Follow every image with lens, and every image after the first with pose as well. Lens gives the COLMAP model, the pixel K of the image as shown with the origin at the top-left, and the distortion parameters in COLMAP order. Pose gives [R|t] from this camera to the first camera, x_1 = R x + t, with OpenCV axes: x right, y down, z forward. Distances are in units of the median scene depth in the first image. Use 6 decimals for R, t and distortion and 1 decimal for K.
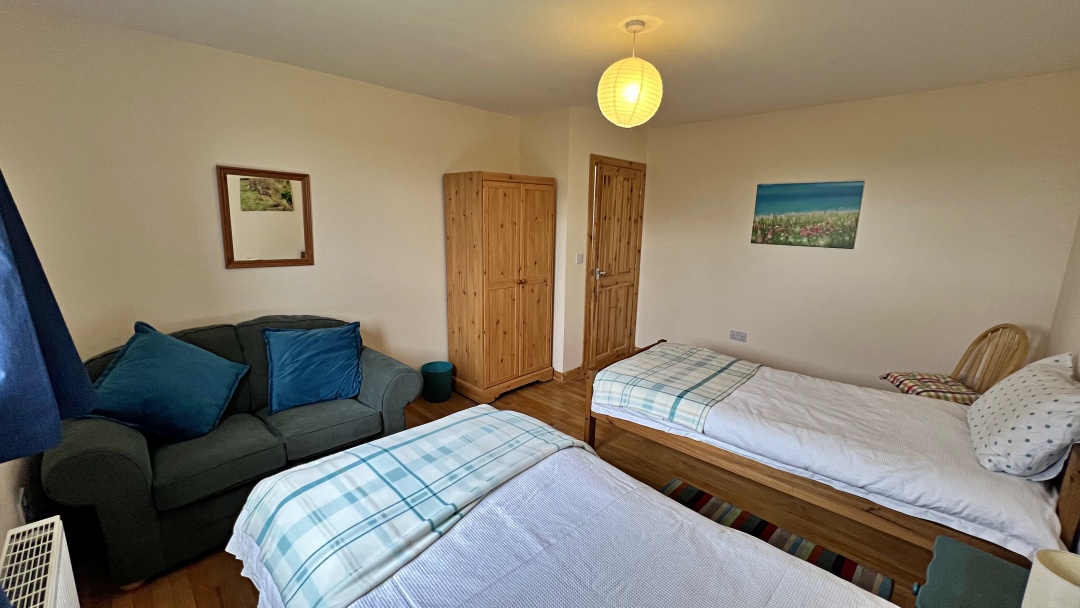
lens RADIAL K [[431.8, 0, 538.4], [0, 431.8, 303.9], [0, 0, 1]] dist [-0.002560, 0.000635]
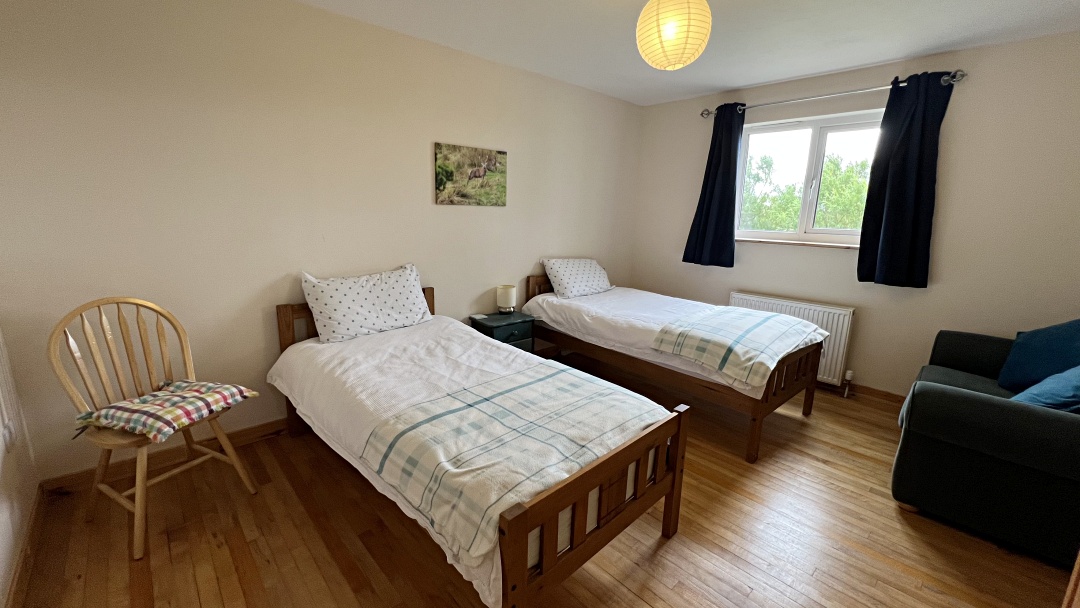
lens RADIAL K [[431.8, 0, 544.6], [0, 431.8, 296.8], [0, 0, 1]] dist [-0.002560, 0.000635]
pose [[-0.999206, -0.038872, 0.008714, 0.353706], [-0.032369, 0.919749, 0.391171, -0.262796], [-0.023221, 0.390579, -0.920277, 1.639777]]
